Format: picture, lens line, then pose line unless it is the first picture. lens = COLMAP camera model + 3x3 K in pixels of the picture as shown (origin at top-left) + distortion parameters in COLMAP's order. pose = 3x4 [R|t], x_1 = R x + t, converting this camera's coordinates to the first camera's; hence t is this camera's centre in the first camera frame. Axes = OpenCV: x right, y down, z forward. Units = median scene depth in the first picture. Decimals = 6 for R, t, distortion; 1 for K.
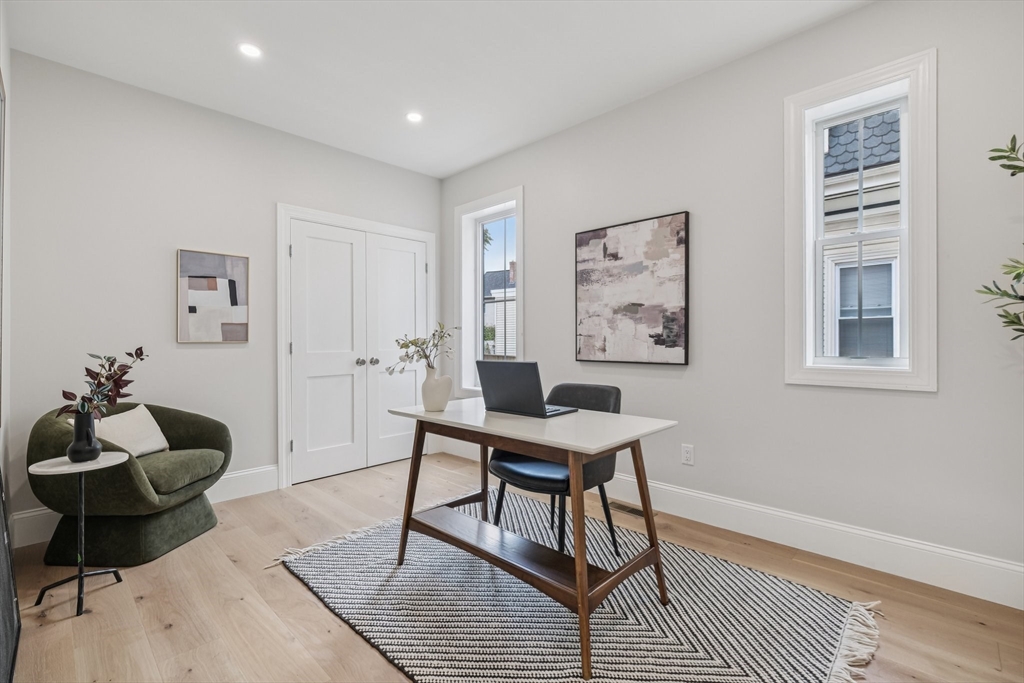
lens RADIAL K [[456.9, 0, 522.1], [0, 456.9, 337.5], [0, 0, 1]] dist [-0.001824, -0.000098]
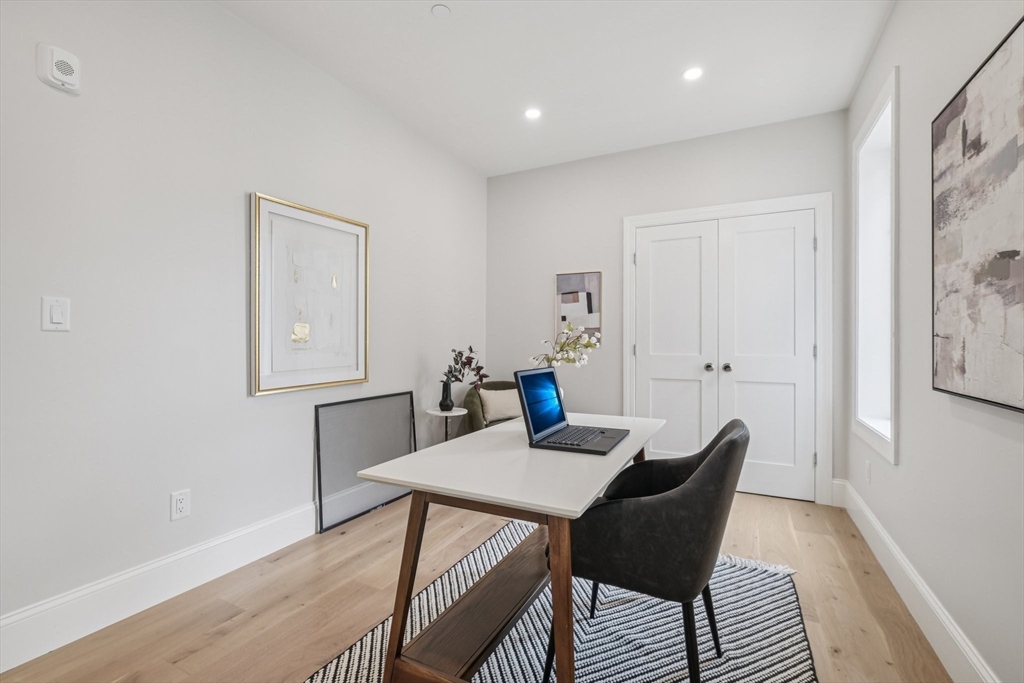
lens RADIAL K [[456.9, 0, 522.1], [0, 456.9, 337.5], [0, 0, 1]] dist [-0.001824, -0.000098]
pose [[0.279501, -0.003399, -0.960139, 0.481374], [-0.001584, 0.999991, -0.004001, -0.000617], [0.960144, 0.002639, 0.279493, 0.484081]]
